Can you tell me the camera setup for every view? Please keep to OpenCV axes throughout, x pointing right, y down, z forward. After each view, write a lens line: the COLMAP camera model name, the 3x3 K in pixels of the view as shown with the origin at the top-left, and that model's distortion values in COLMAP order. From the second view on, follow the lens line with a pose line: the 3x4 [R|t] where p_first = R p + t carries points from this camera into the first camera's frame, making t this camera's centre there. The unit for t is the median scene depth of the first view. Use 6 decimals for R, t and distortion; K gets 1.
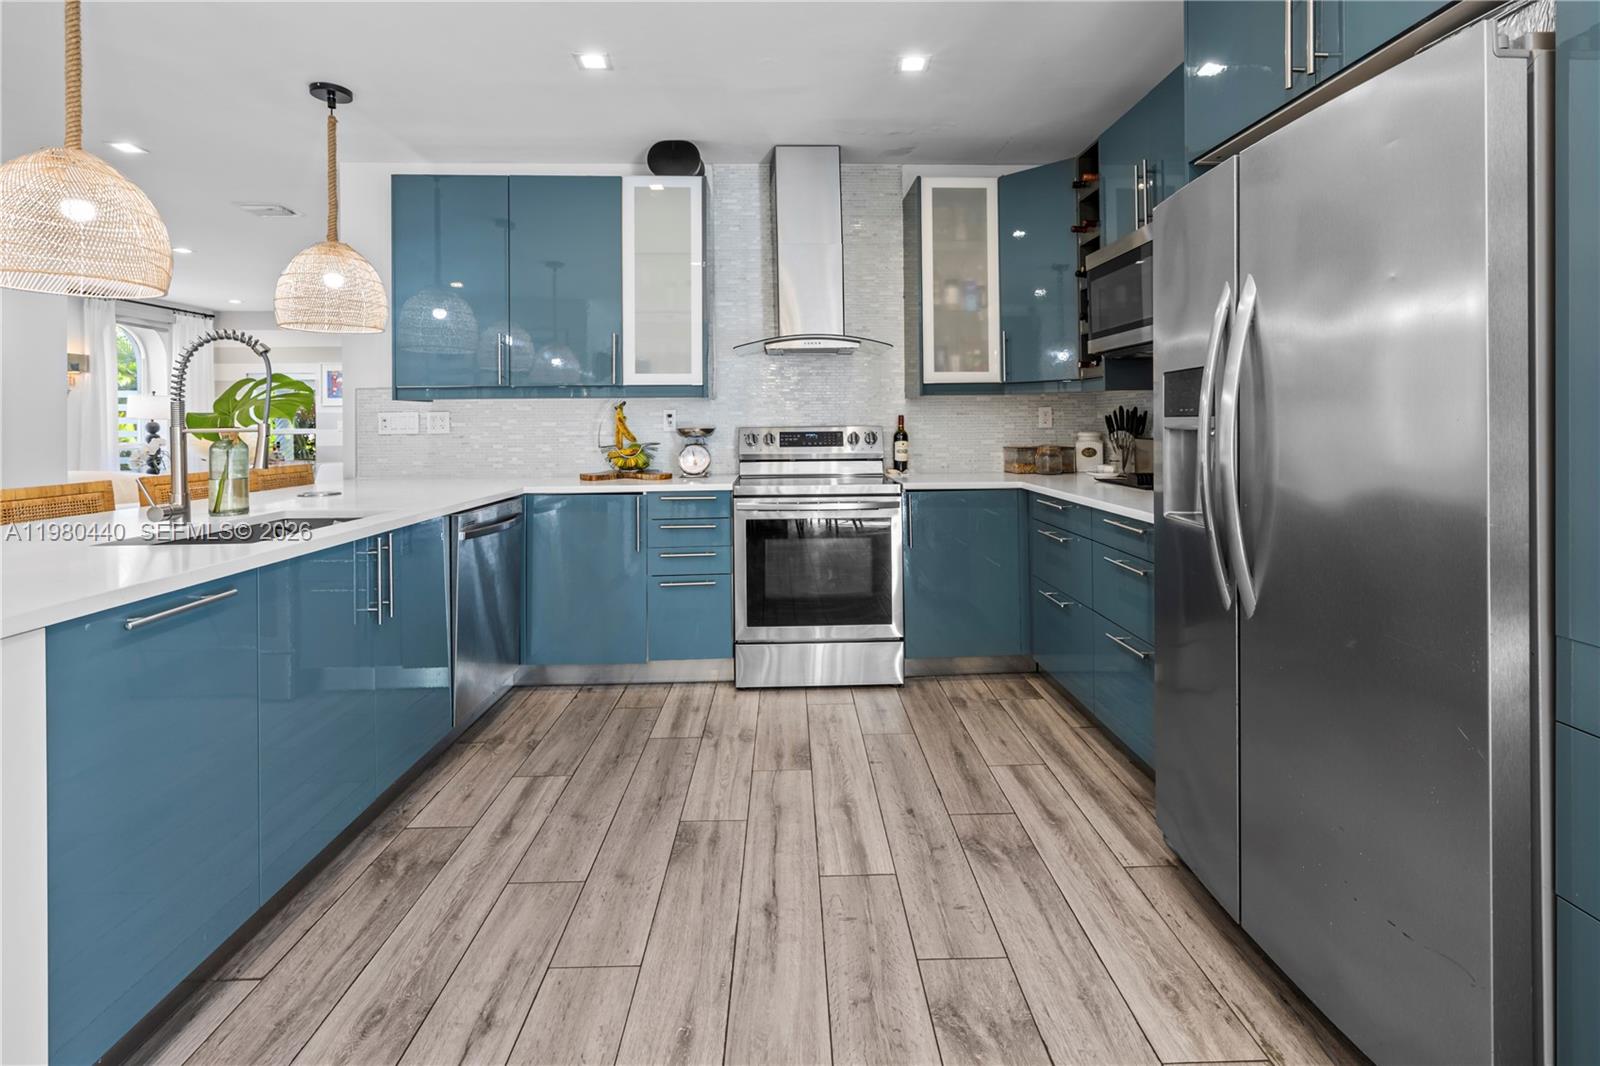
lens RADIAL K [[694.0, 0, 809.9], [0, 694.0, 421.2], [0, 0, 1]] dist [0.001354, -0.000105]
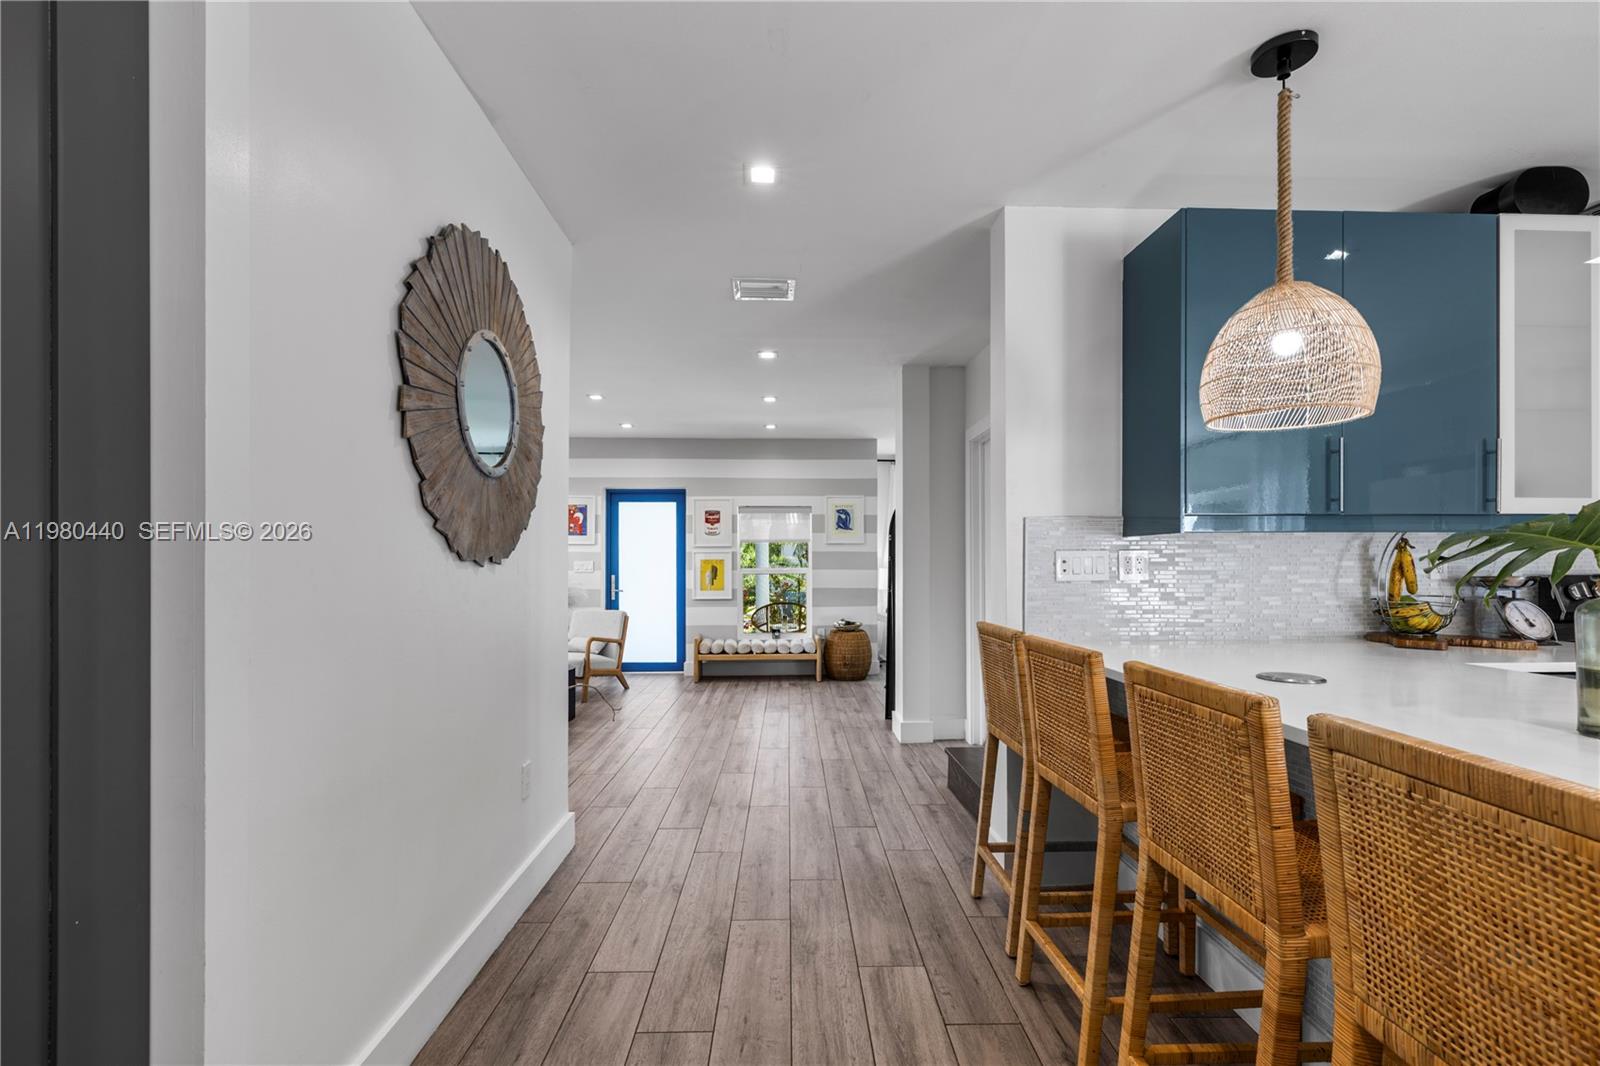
lens RADIAL K [[694.0, 0, 813.5], [0, 694.0, 564.1], [0, 0, 1]] dist [0.001354, -0.000105]
pose [[0.999962, 0.005827, -0.006422, -0.381247], [-0.005823, 0.999983, 0.000714, 0.000809], [0.006426, -0.000676, 0.999979, 0.118492]]
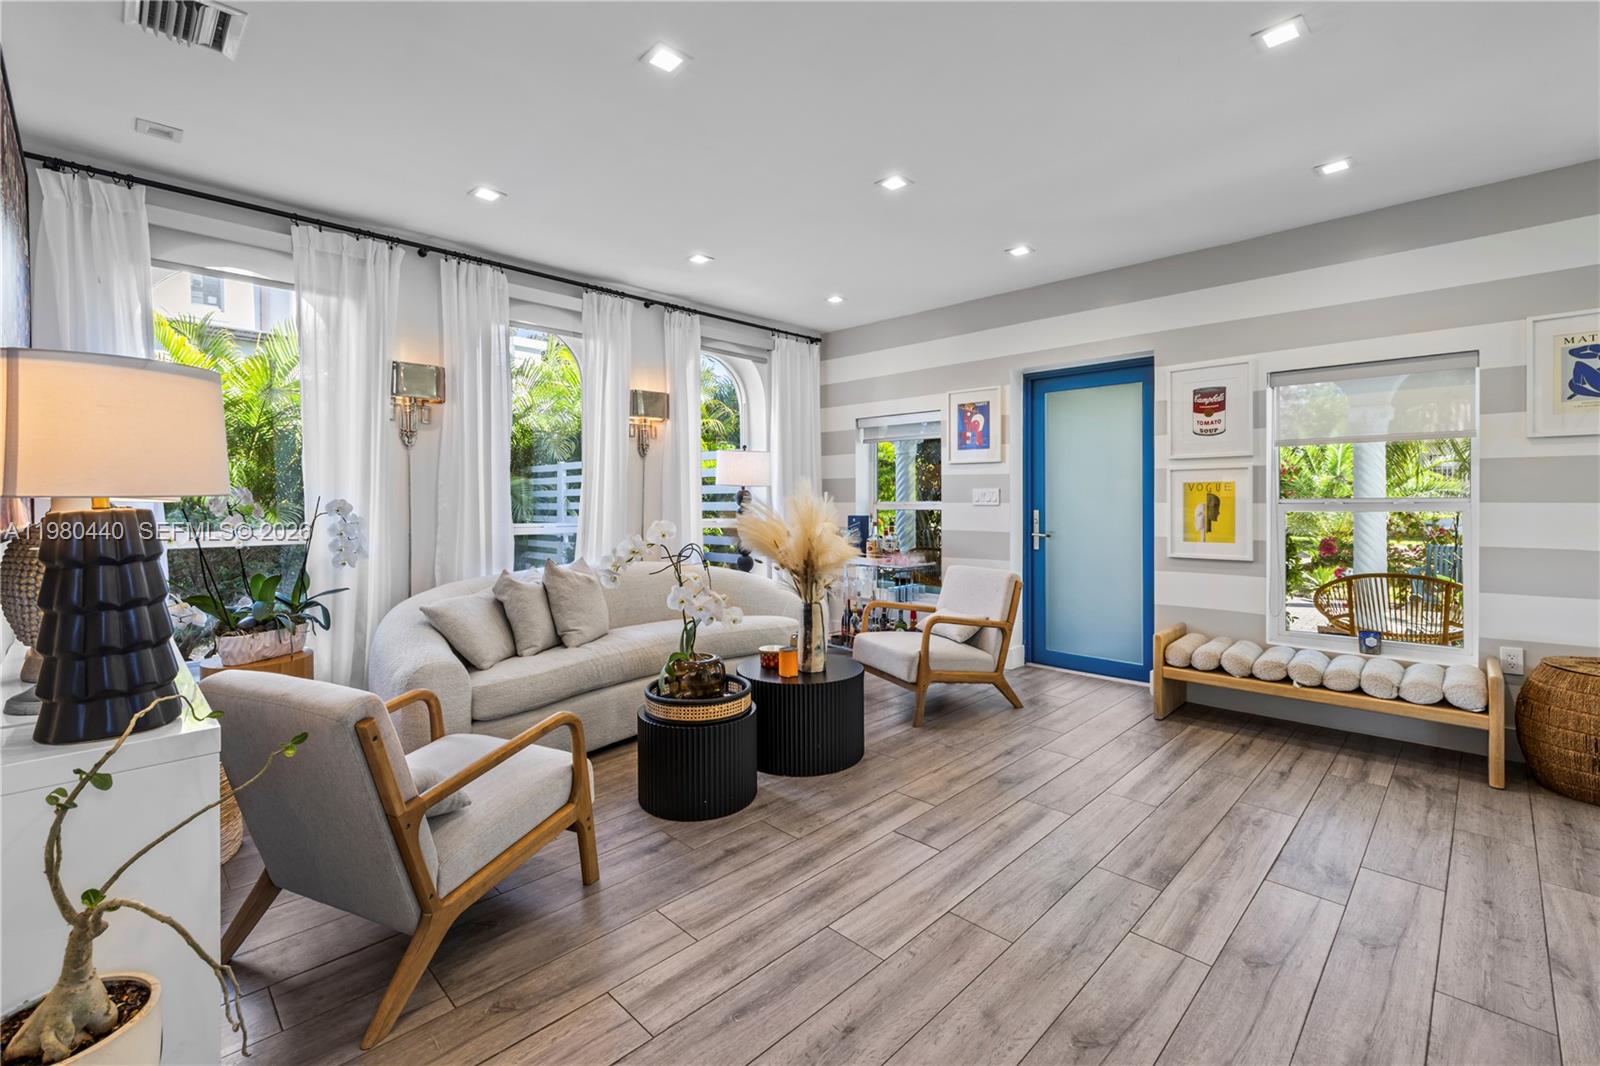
lens RADIAL K [[694.0, 0, 794.6], [0, 694.0, 507.1], [0, 0, 1]] dist [0.001354, -0.000105]
pose [[0.677425, 0.012683, -0.735482, -0.362958], [0.001409, 0.999827, 0.018539, 0.003897], [0.735590, -0.013595, 0.677290, 0.509400]]
